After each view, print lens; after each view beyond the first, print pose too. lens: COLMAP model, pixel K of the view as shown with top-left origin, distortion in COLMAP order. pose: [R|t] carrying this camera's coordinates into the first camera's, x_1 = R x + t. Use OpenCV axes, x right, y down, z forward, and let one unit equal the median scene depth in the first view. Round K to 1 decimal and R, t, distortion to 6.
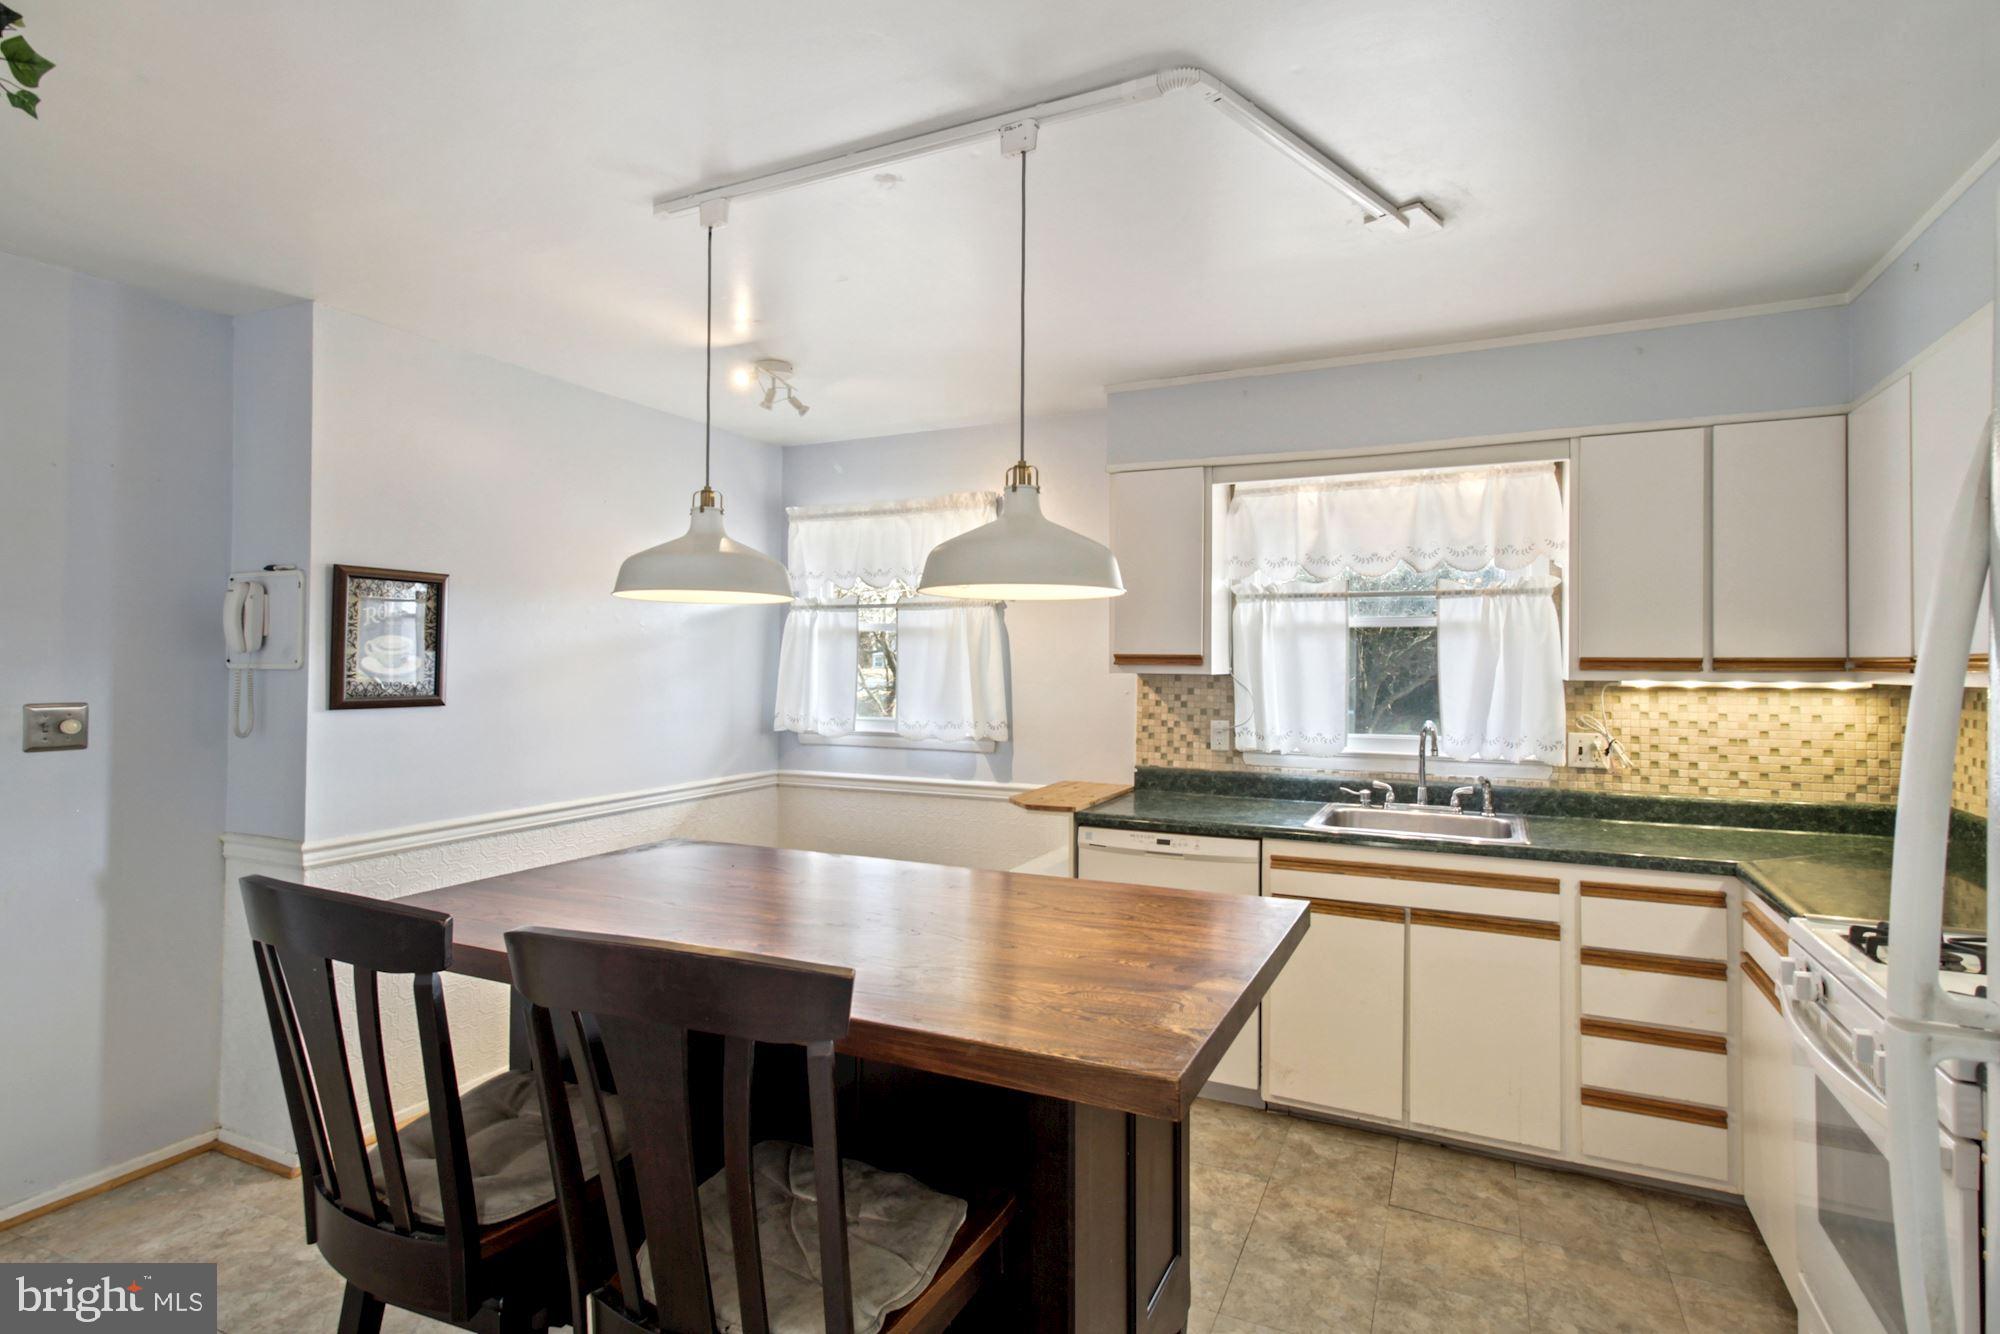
lens RADIAL K [[954.4, 0, 1015.9], [0, 954.4, 653.0], [0, 0, 1]] dist [0.003007, -0.000513]
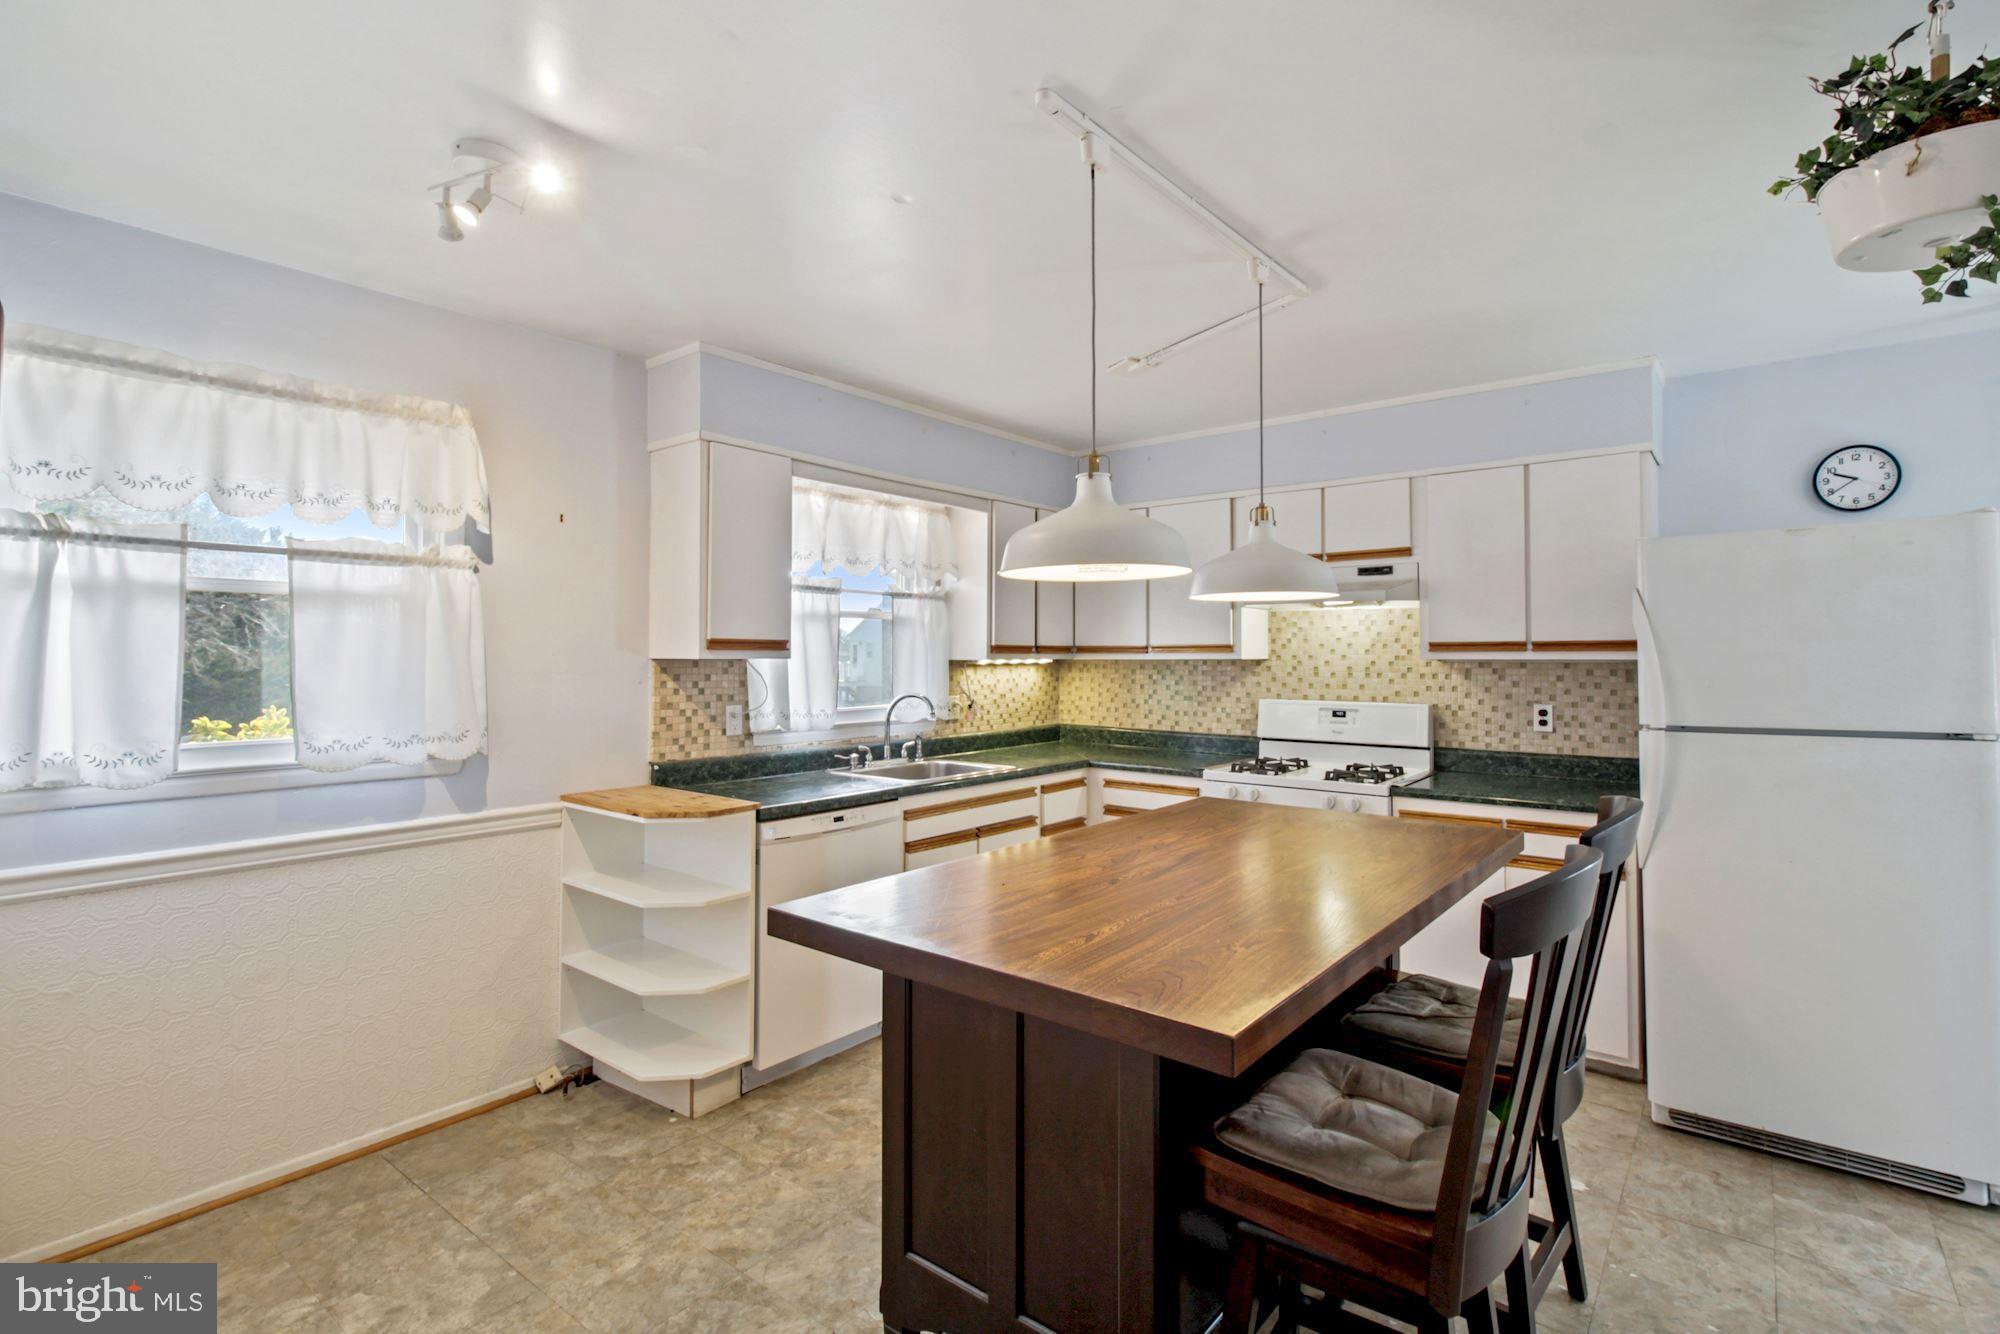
lens RADIAL K [[954.4, 0, 1015.9], [0, 954.4, 653.0], [0, 0, 1]] dist [0.003007, -0.000513]
pose [[0.241715, -0.002194, 0.970345, -0.682777], [-0.007893, 0.999960, 0.004227, 0.008992], [-0.970315, -0.008680, 0.241688, 0.469508]]
